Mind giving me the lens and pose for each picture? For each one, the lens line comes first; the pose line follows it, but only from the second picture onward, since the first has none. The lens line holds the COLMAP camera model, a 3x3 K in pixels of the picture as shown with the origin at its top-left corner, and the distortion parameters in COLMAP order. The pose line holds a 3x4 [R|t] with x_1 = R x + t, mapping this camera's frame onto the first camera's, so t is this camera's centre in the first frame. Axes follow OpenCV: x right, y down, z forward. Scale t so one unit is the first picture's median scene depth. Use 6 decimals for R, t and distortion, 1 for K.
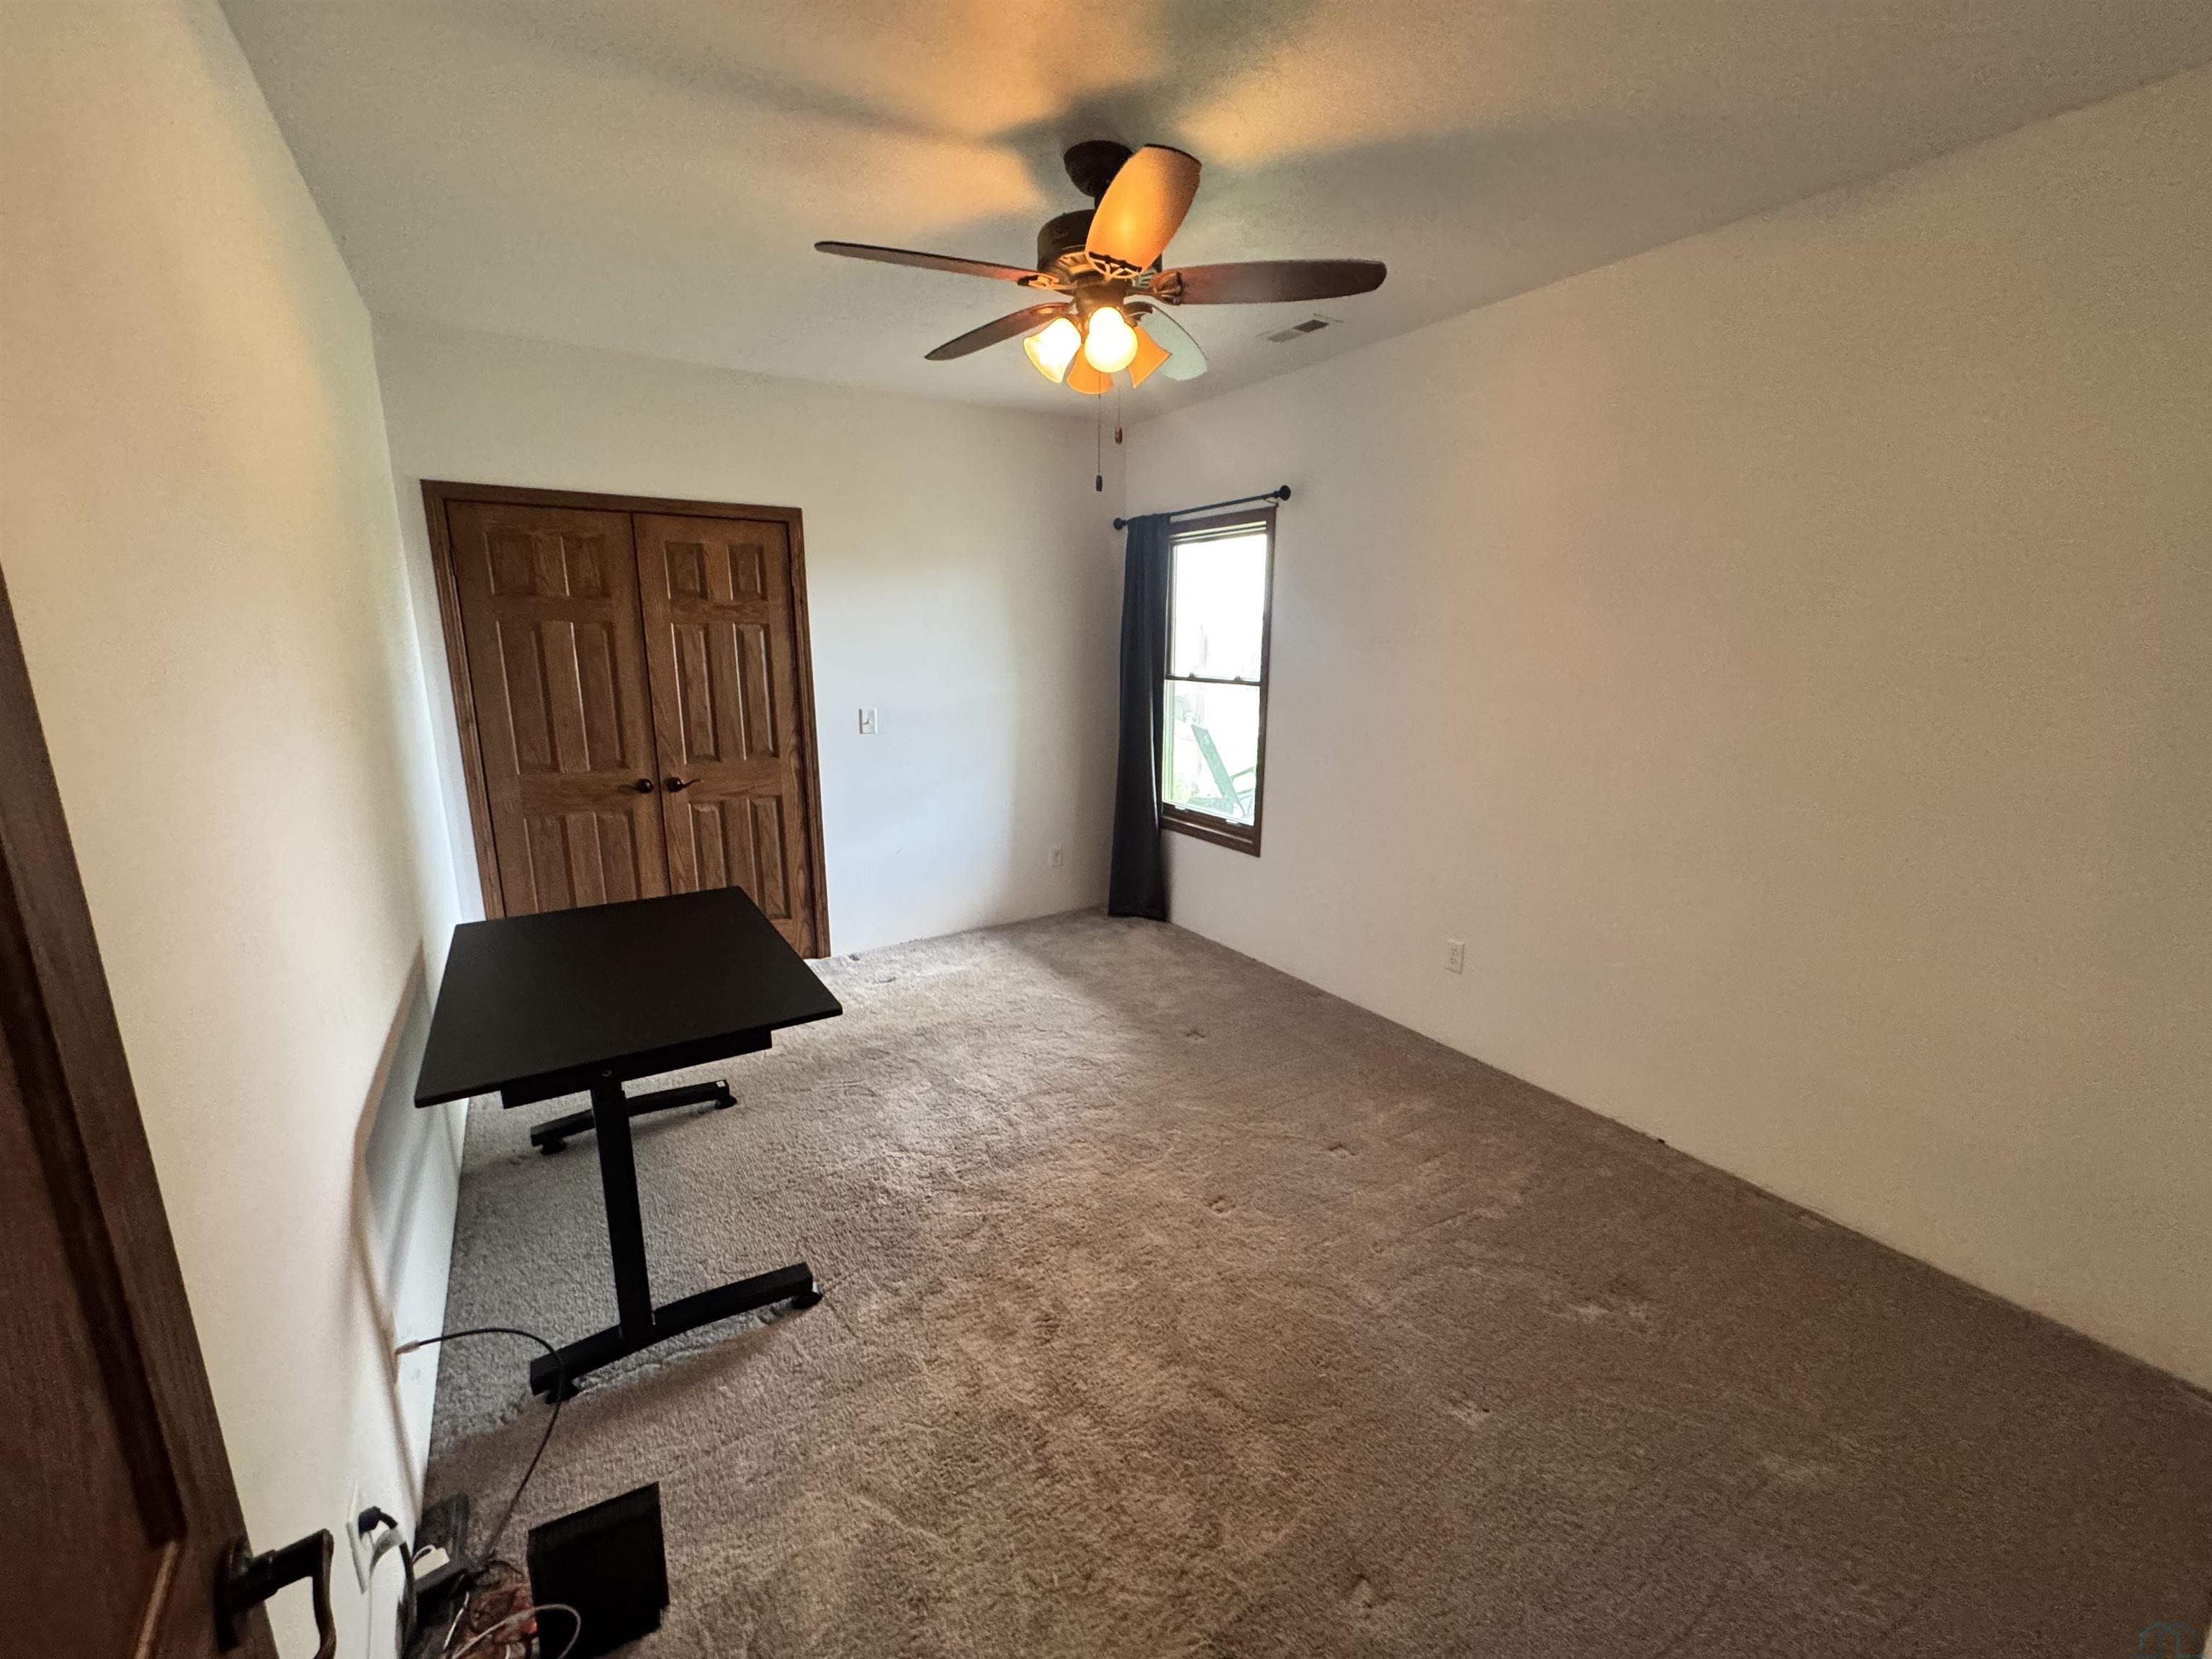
lens RADIAL K [[872.8, 0, 1106.0], [0, 872.8, 829.5], [0, 0, 1]] dist [0.000534, 0.000020]
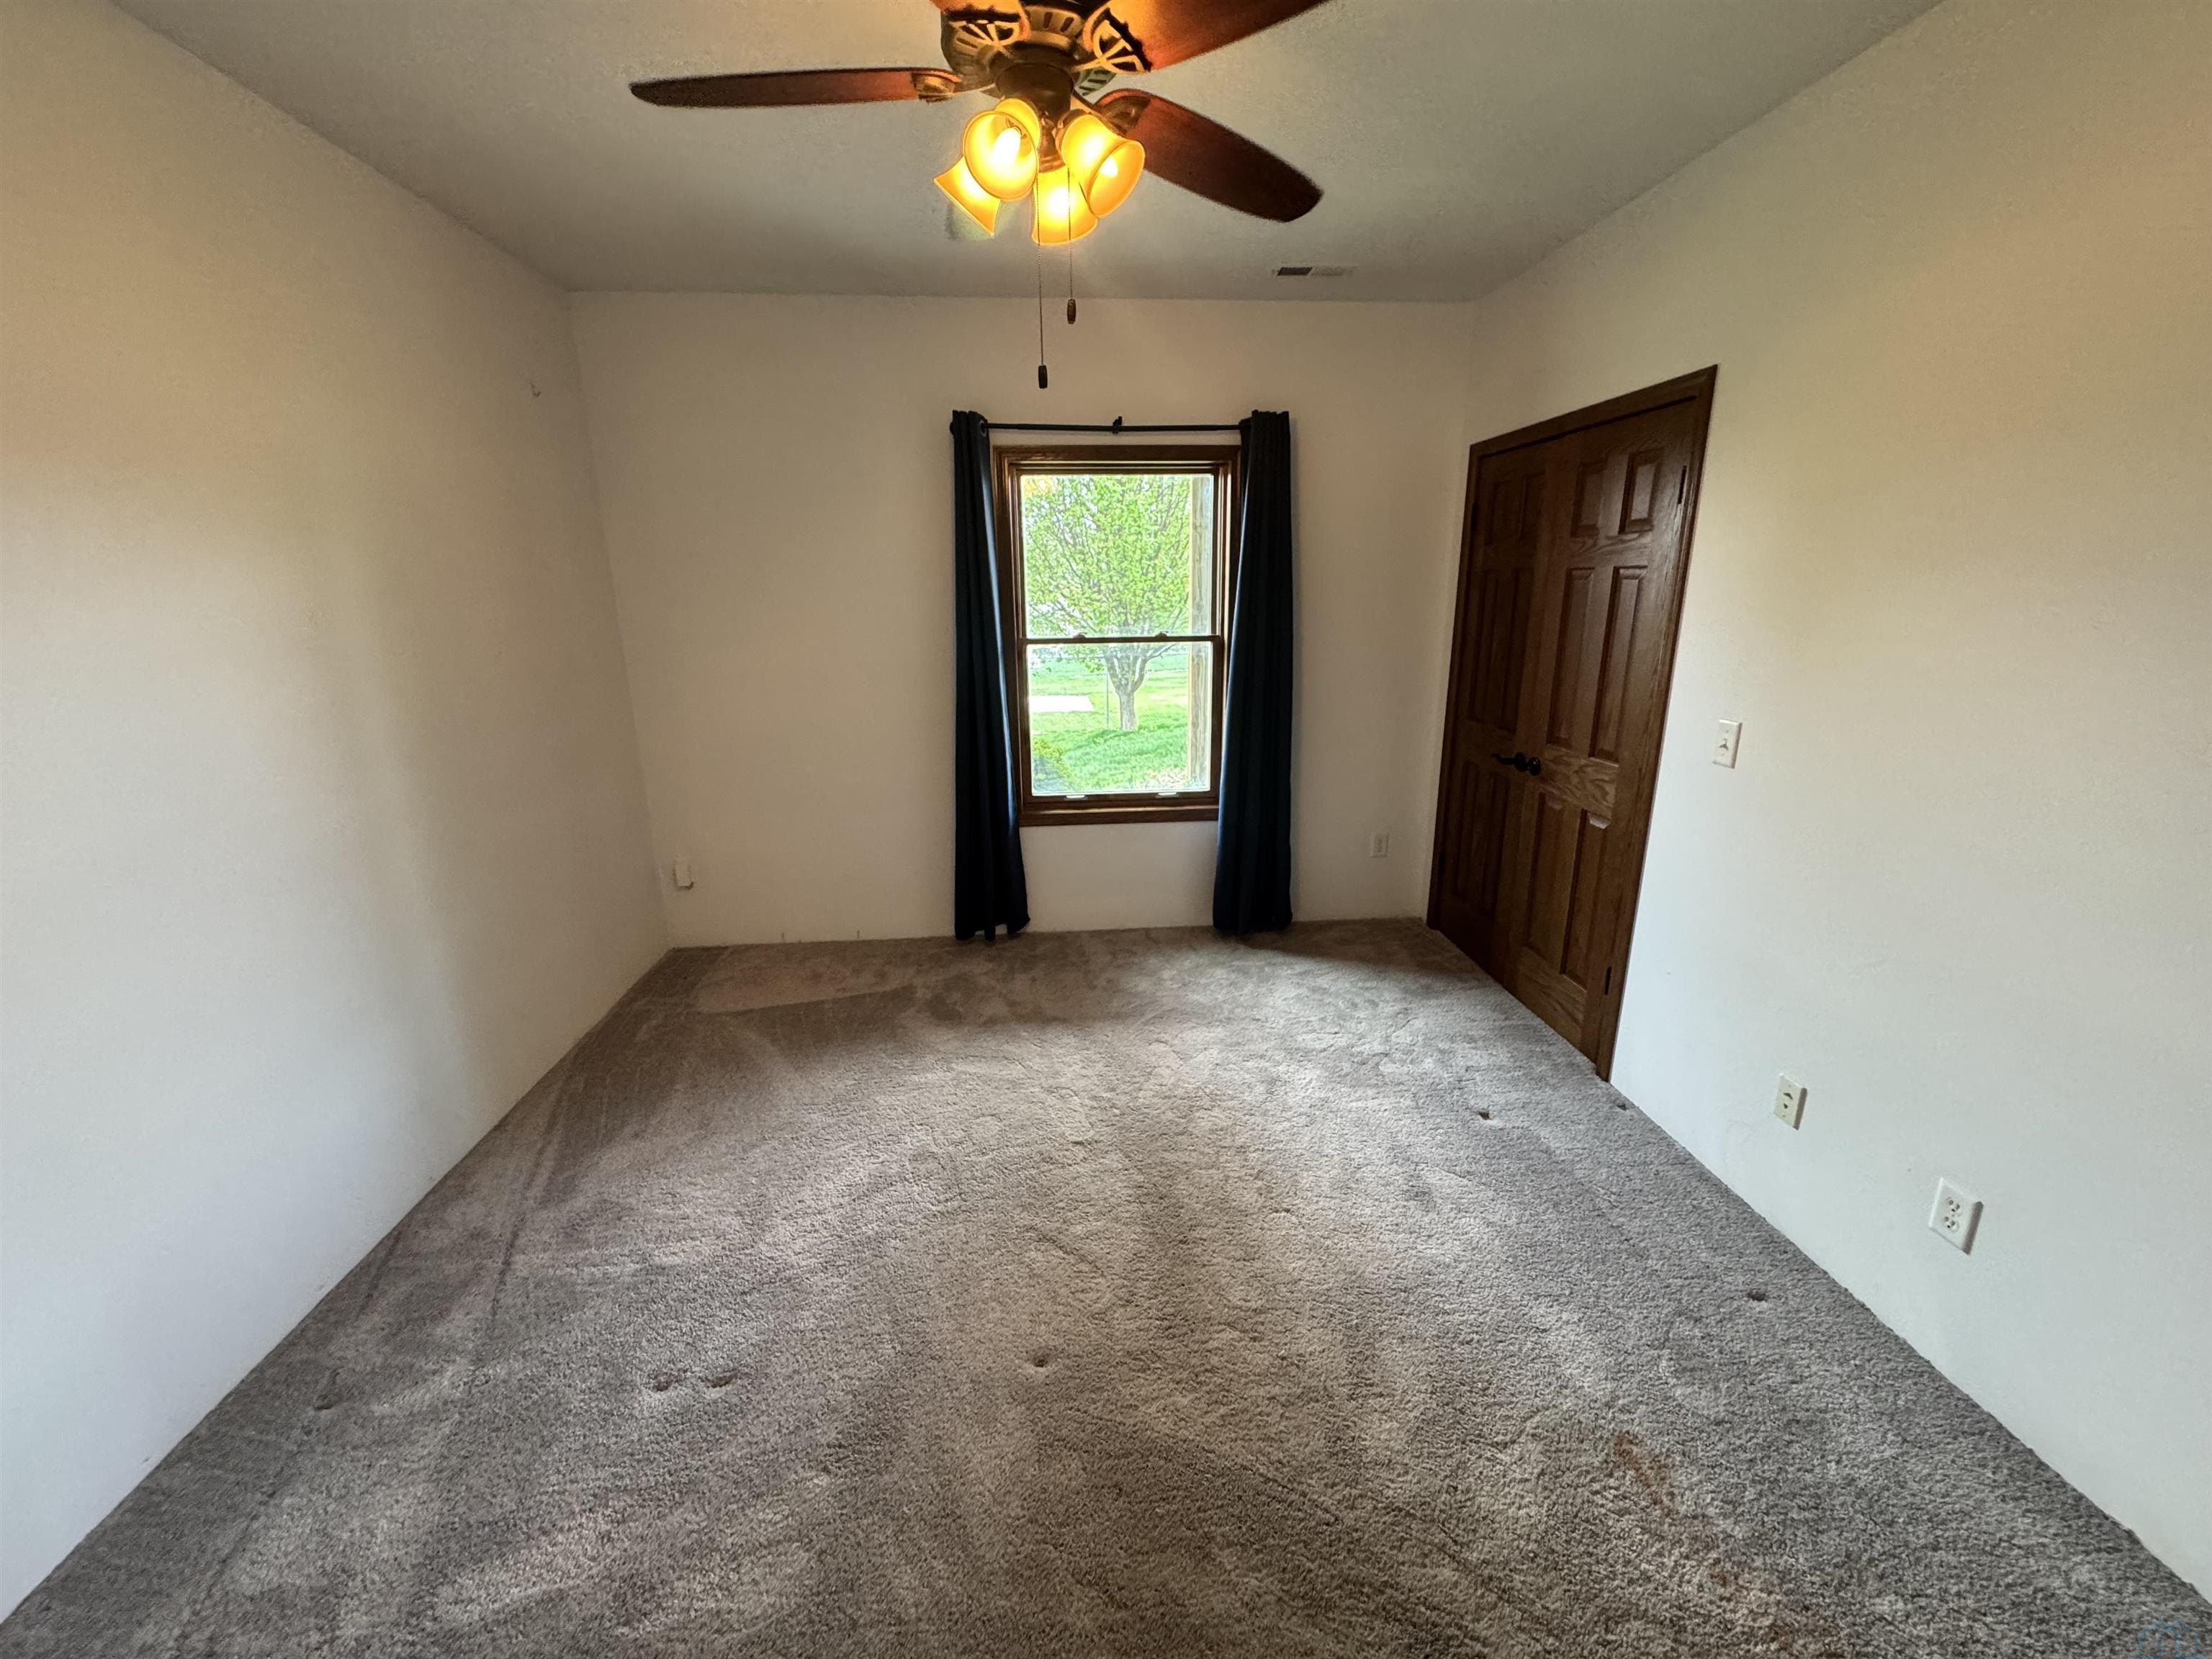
lens RADIAL K [[872.8, 0, 1106.0], [0, 872.8, 829.5], [0, 0, 1]] dist [0.000534, 0.000020]
pose [[0.459912, -0.264619, 0.847619, -0.675162], [0.203028, 0.960615, 0.189733, -0.160702], [-0.864442, 0.084830, 0.495523, 0.615884]]
